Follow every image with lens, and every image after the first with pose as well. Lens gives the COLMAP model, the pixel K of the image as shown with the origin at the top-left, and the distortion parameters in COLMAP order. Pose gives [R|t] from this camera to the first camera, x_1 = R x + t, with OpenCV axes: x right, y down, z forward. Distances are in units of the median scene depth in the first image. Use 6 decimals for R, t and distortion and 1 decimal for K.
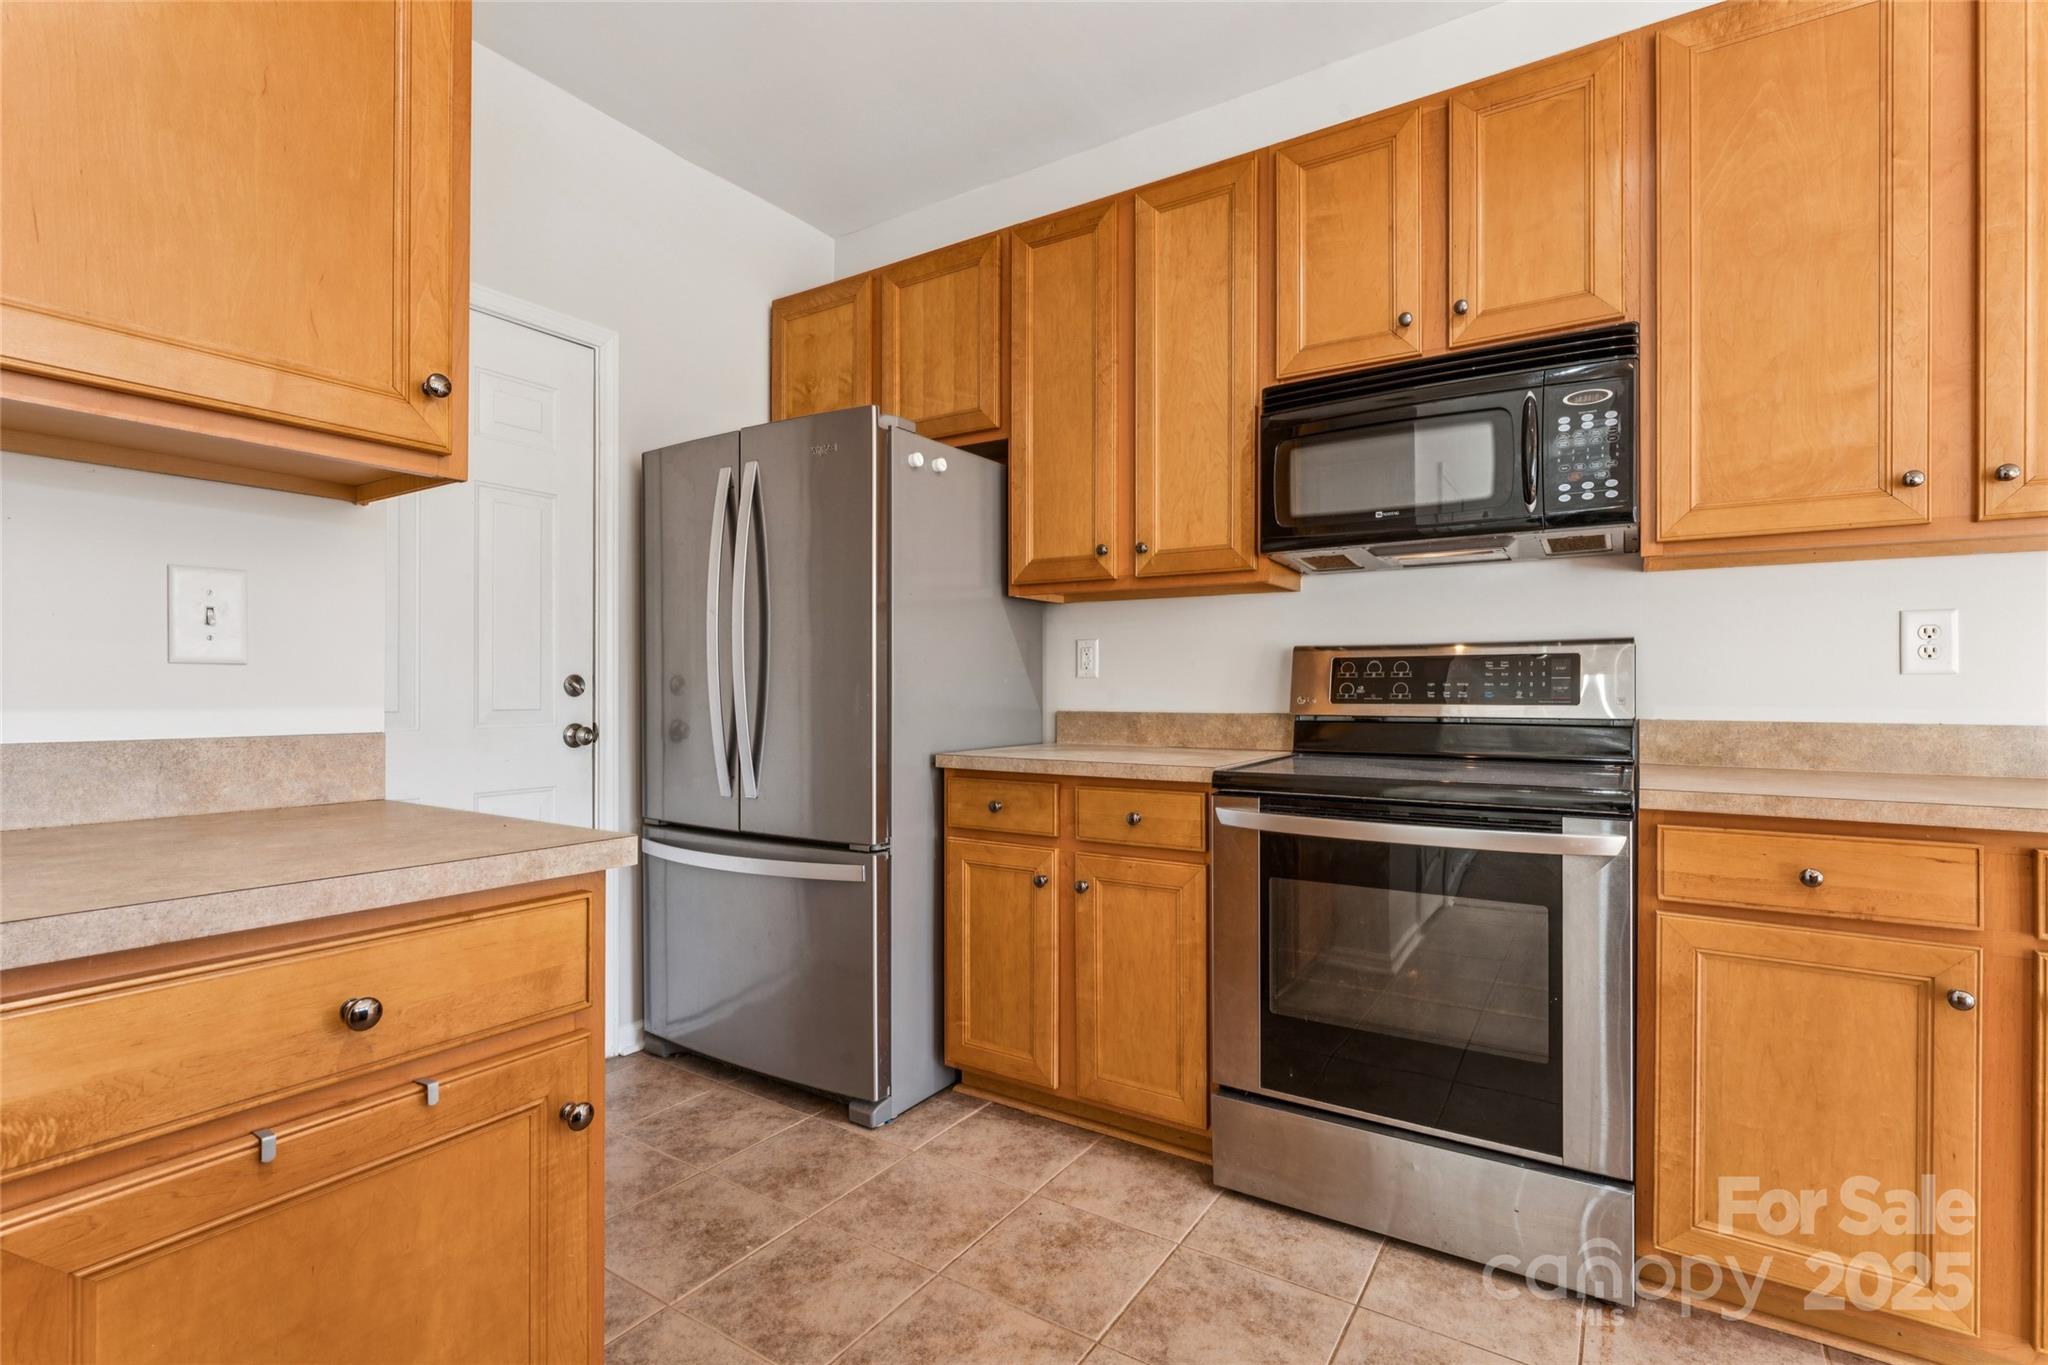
lens RADIAL K [[942.6, 0, 1016.6], [0, 942.6, 688.9], [0, 0, 1]] dist [-0.003057, -0.000138]
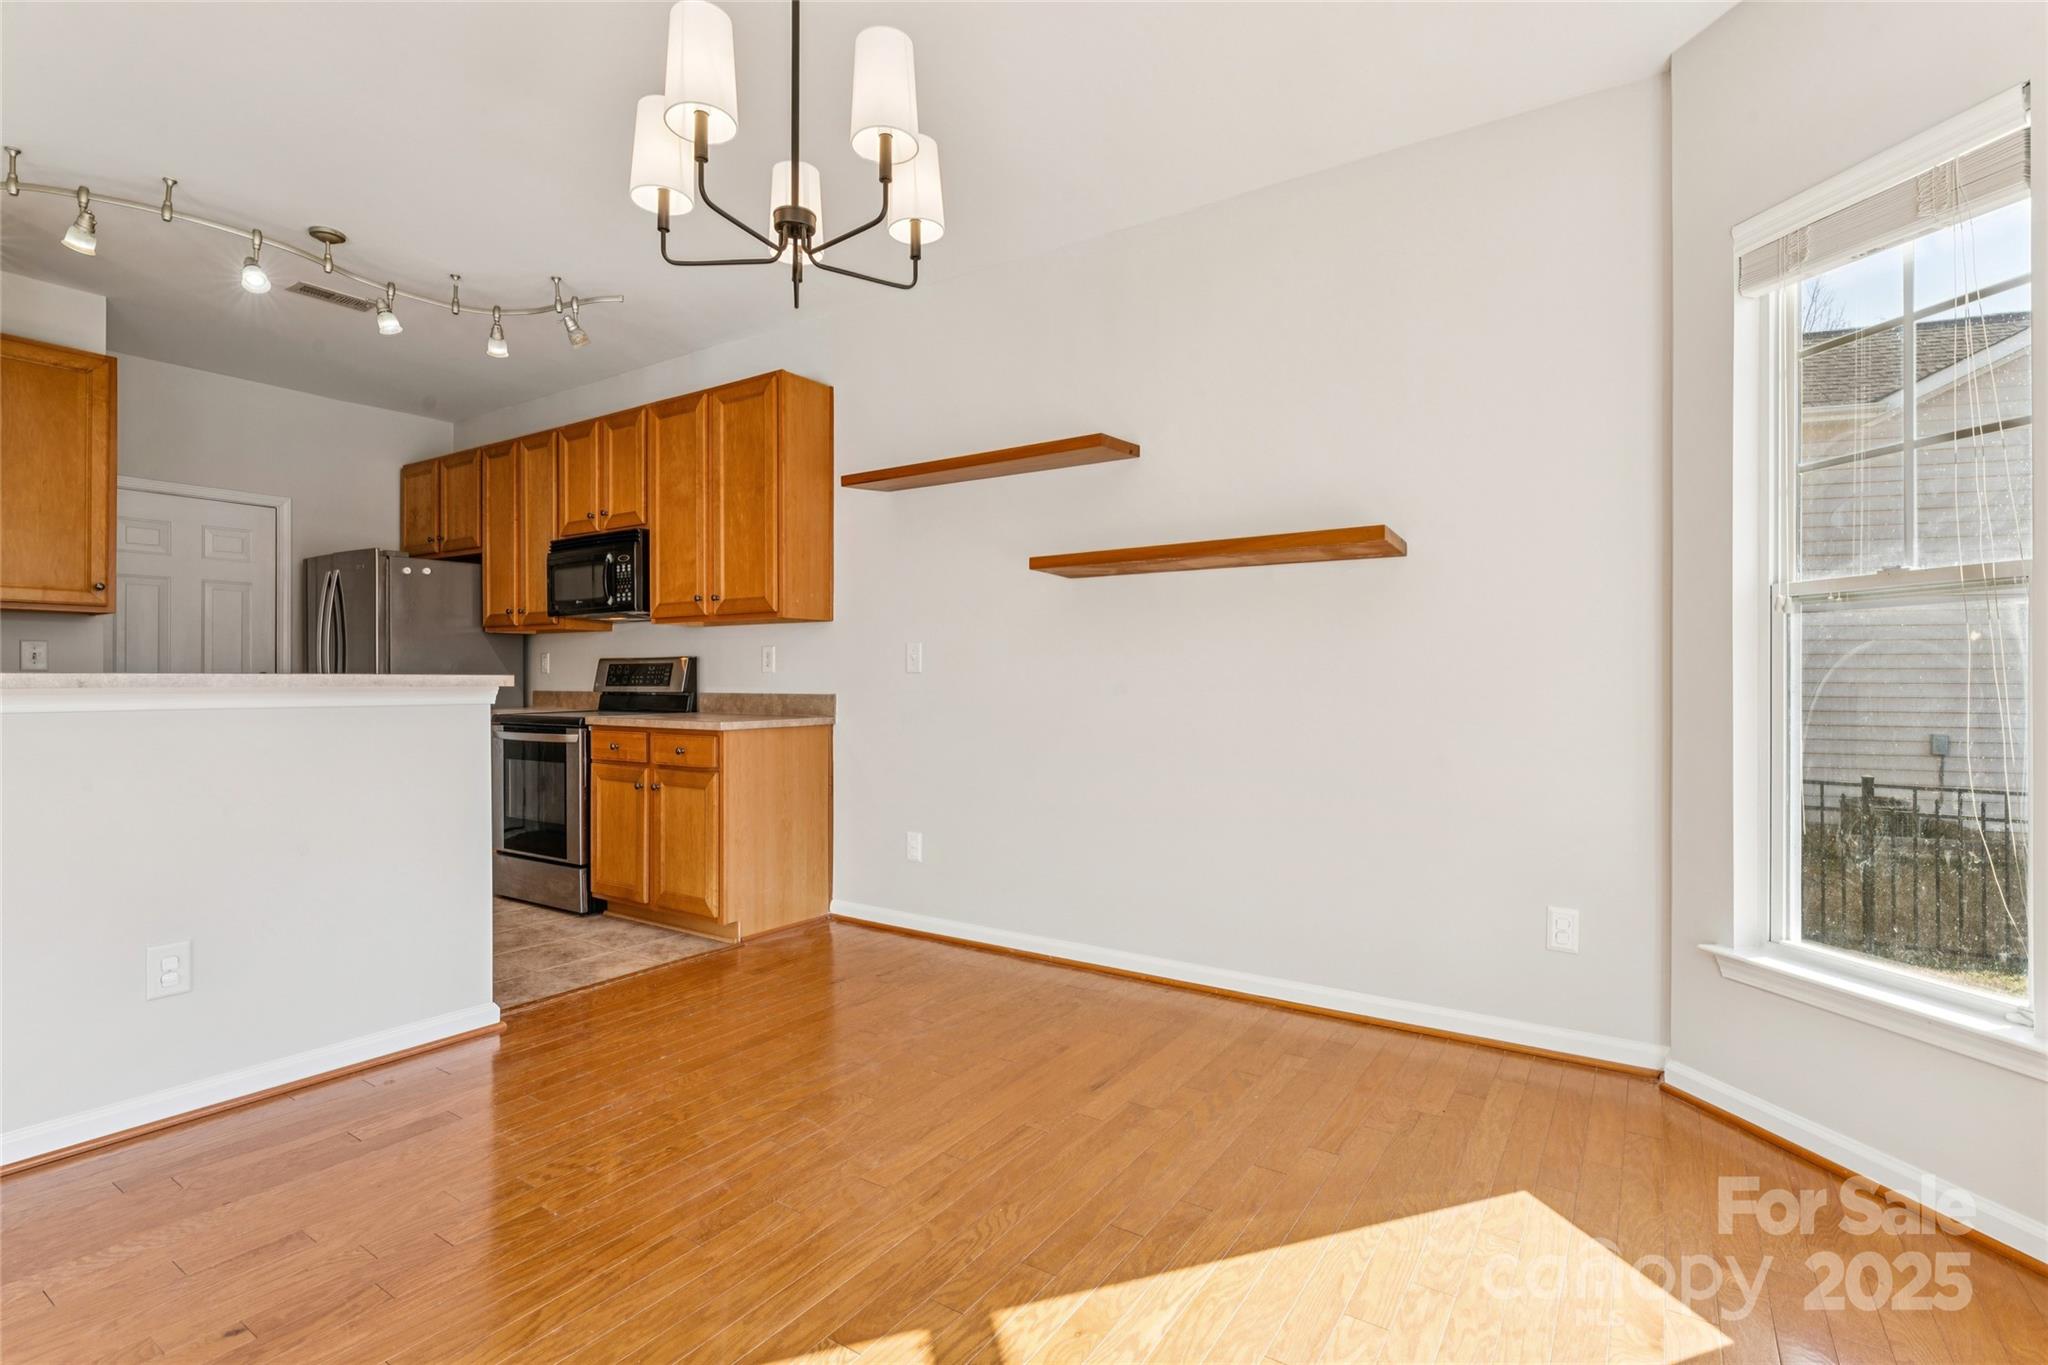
lens RADIAL K [[951.0, 0, 1024.0], [0, 951.0, 682.5], [0, 0, 1]] dist [-0.005306, -0.000982]
pose [[0.999988, -0.000382, -0.004819, 1.507936], [0.000391, 0.999998, 0.001887, 0.004448], [0.004818, -0.001889, 0.999987, -1.311348]]
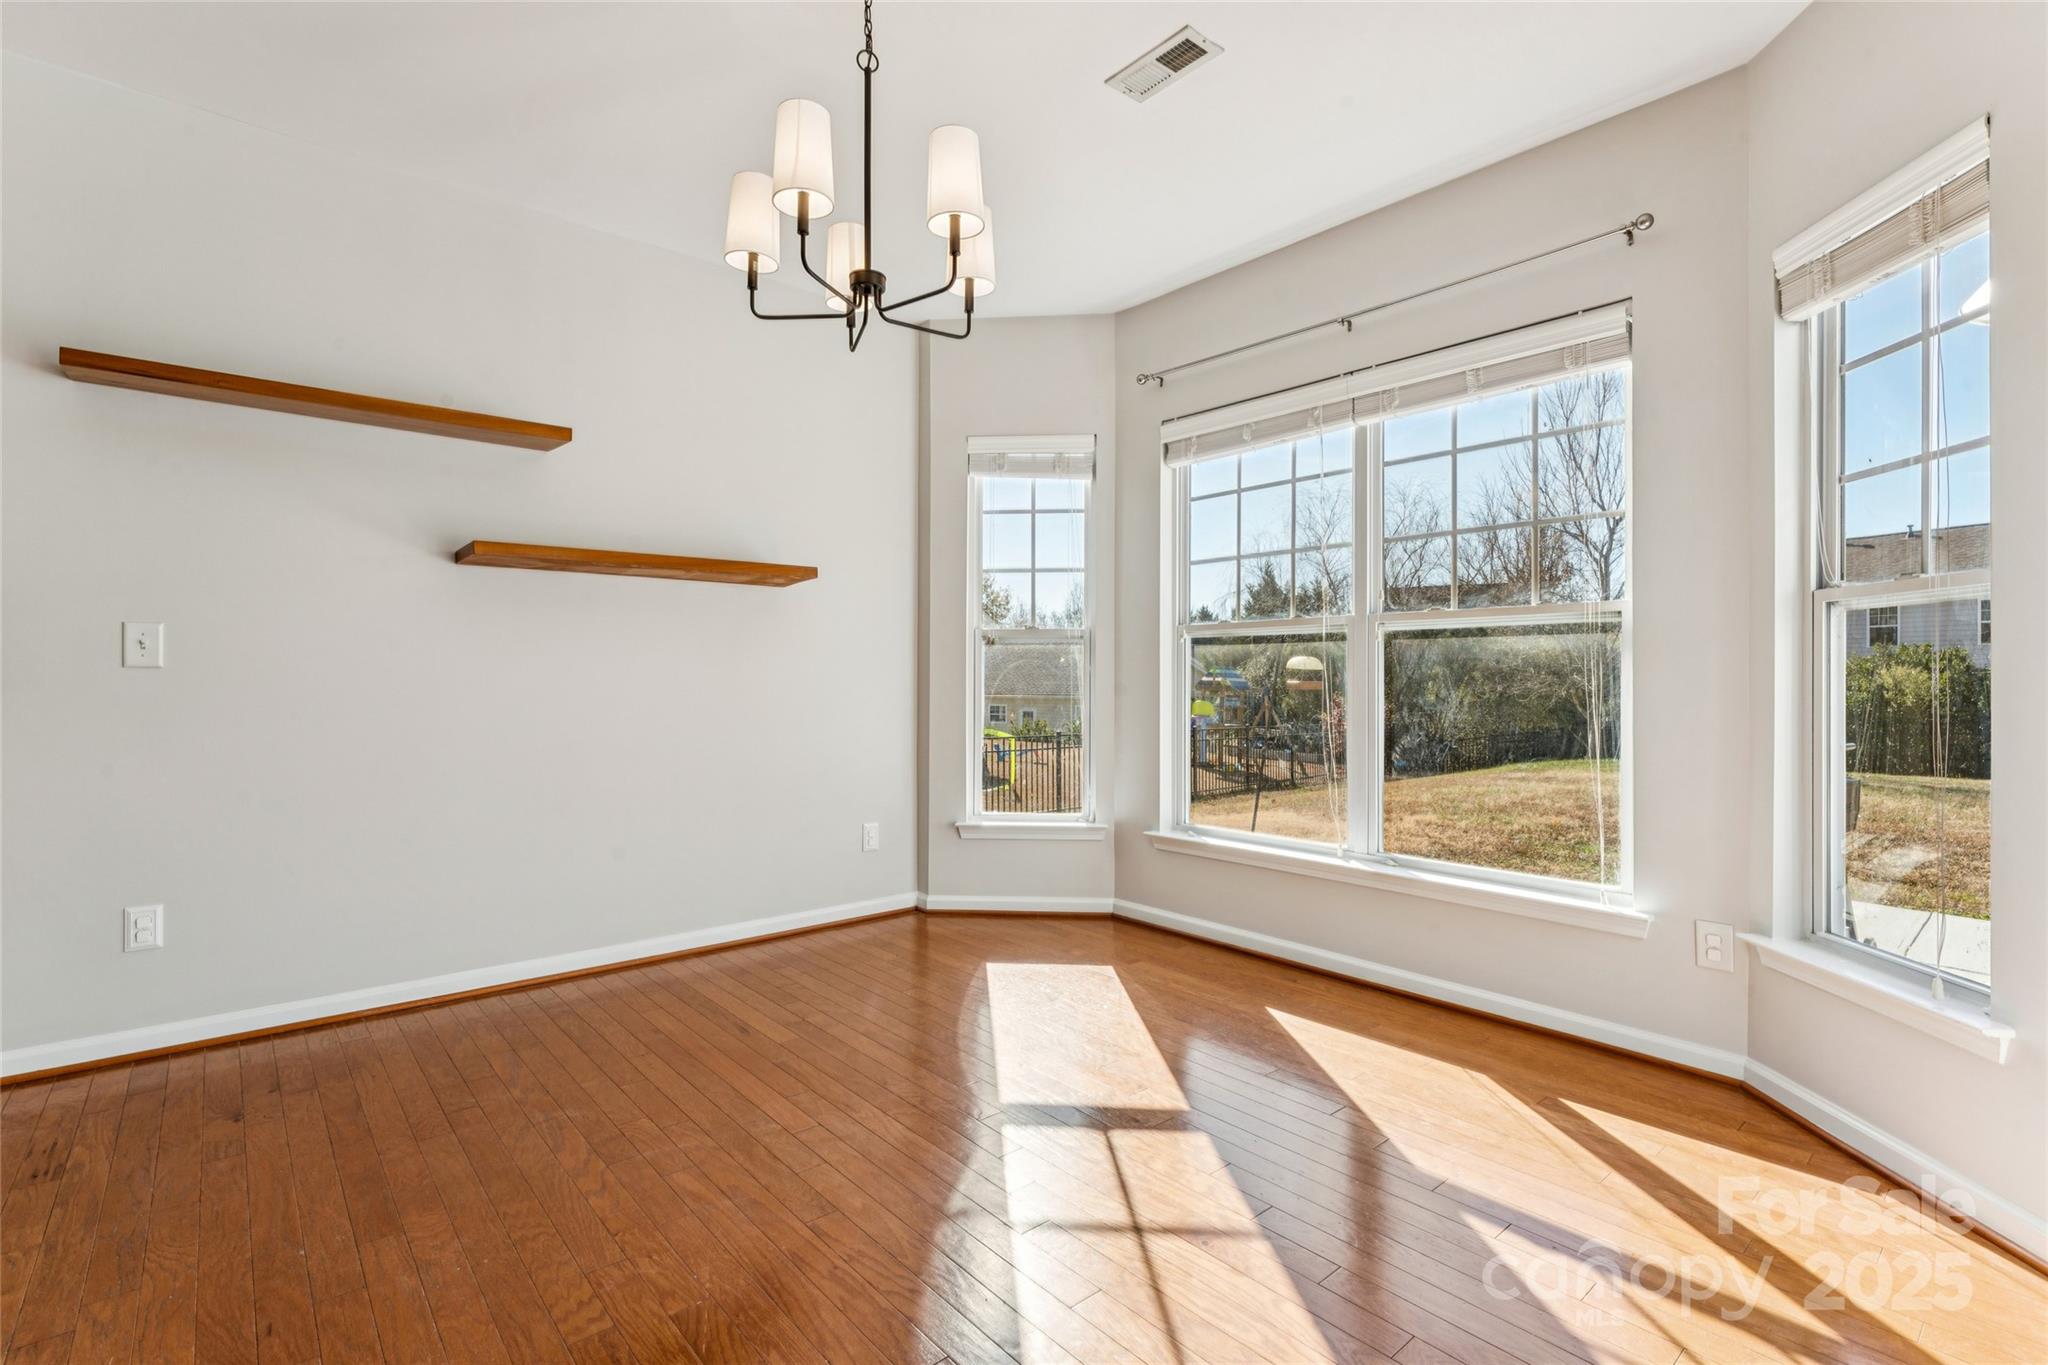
lens RADIAL K [[940.0, 0, 1024.0], [0, 940.0, 682.5], [0, 0, 1]] dist [-0.002394, -0.000282]
pose [[0.275535, -0.005648, 0.961274, 0.345191], [-0.001537, 0.999979, 0.006316, -0.001752], [-0.961290, -0.003217, 0.275521, -0.868680]]
